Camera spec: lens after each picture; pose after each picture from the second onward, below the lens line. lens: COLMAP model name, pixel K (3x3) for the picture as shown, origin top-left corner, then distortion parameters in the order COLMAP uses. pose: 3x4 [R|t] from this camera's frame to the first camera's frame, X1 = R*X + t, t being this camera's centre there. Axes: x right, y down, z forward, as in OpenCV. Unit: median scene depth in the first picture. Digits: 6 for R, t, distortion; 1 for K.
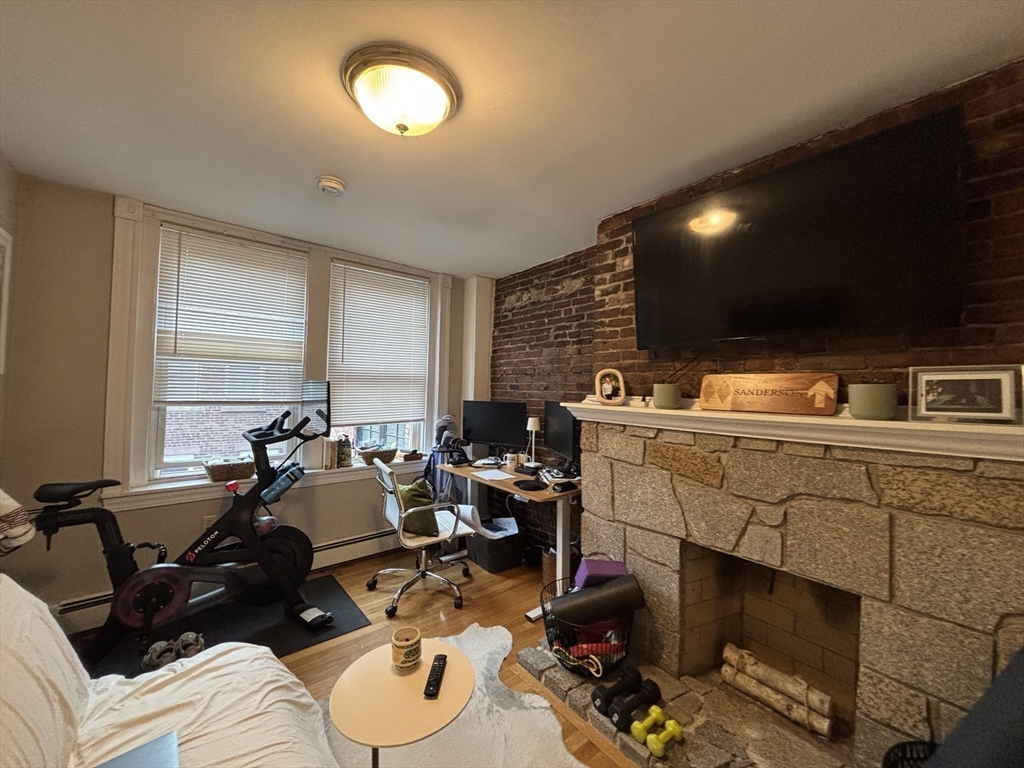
lens RADIAL K [[408.0, 0, 510.7], [0, 408.0, 382.7], [0, 0, 1]] dist [0.001335, -0.000798]
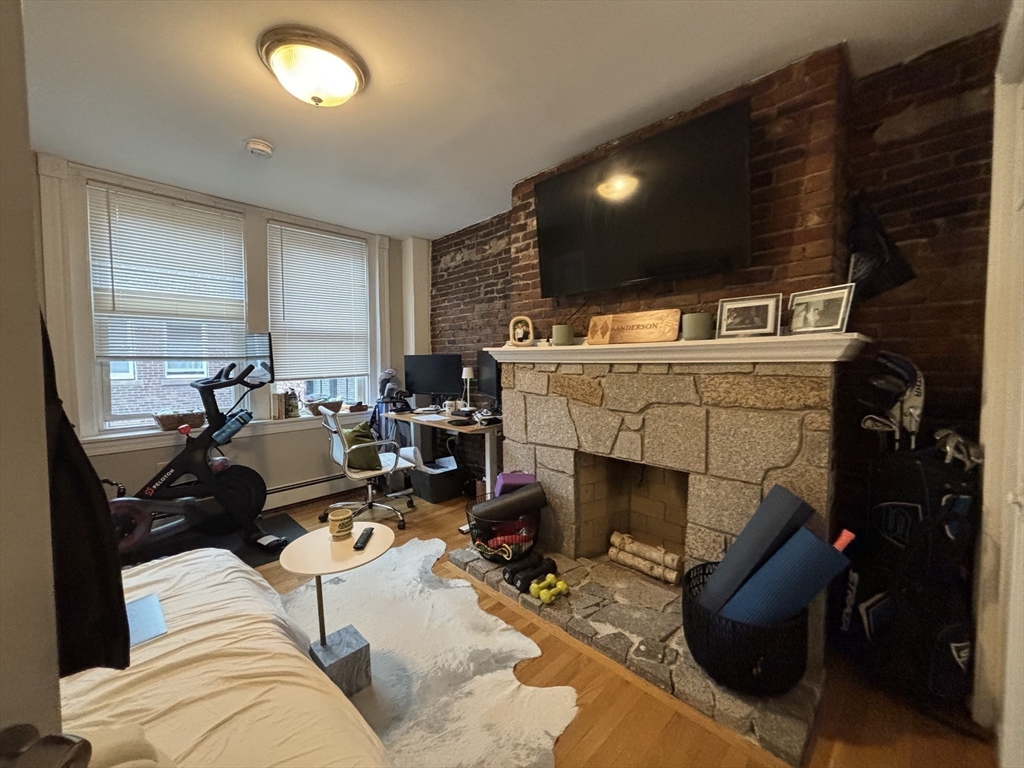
lens RADIAL K [[408.0, 0, 509.1], [0, 408.0, 381.7], [0, 0, 1]] dist [0.001335, -0.000798]
pose [[0.995205, -0.031386, 0.092642, 0.088427], [0.024700, 0.997066, 0.072456, 0.064736], [-0.094645, -0.069820, 0.993060, -0.159205]]
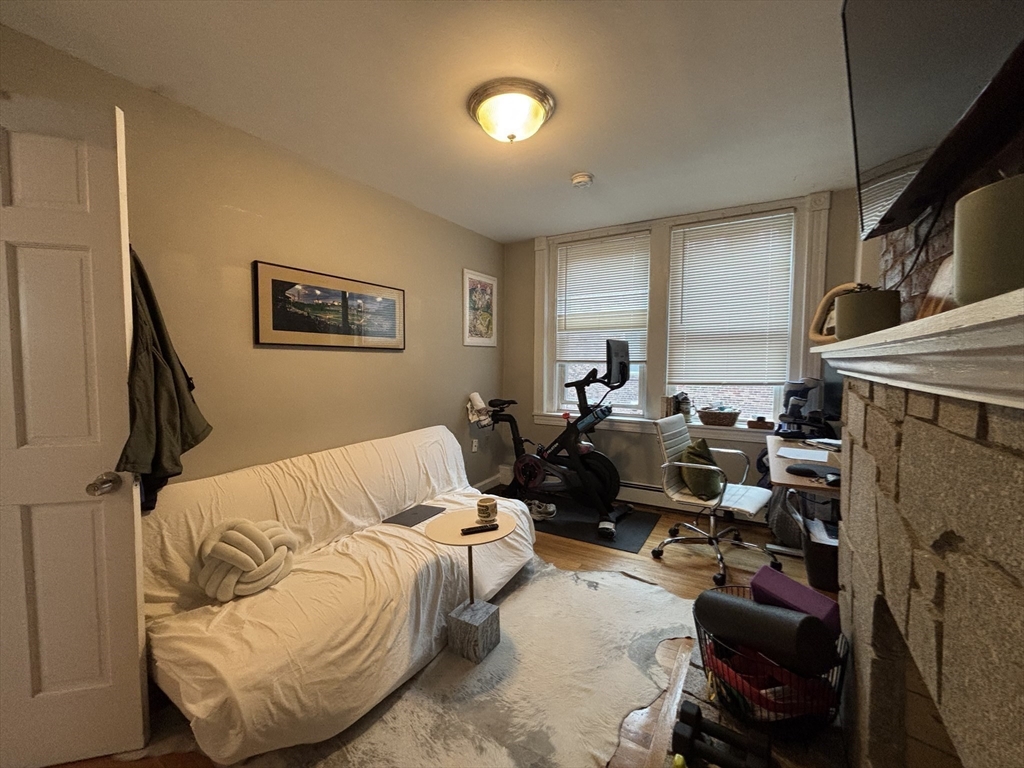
lens RADIAL K [[408.0, 0, 511.8], [0, 408.0, 382.5], [0, 0, 1]] dist [0.001335, -0.000798]
pose [[0.330901, 0.029601, -0.943201, 0.603152], [0.019557, 0.999078, 0.038216, 0.072932], [0.943463, -0.031092, 0.330017, 0.323979]]
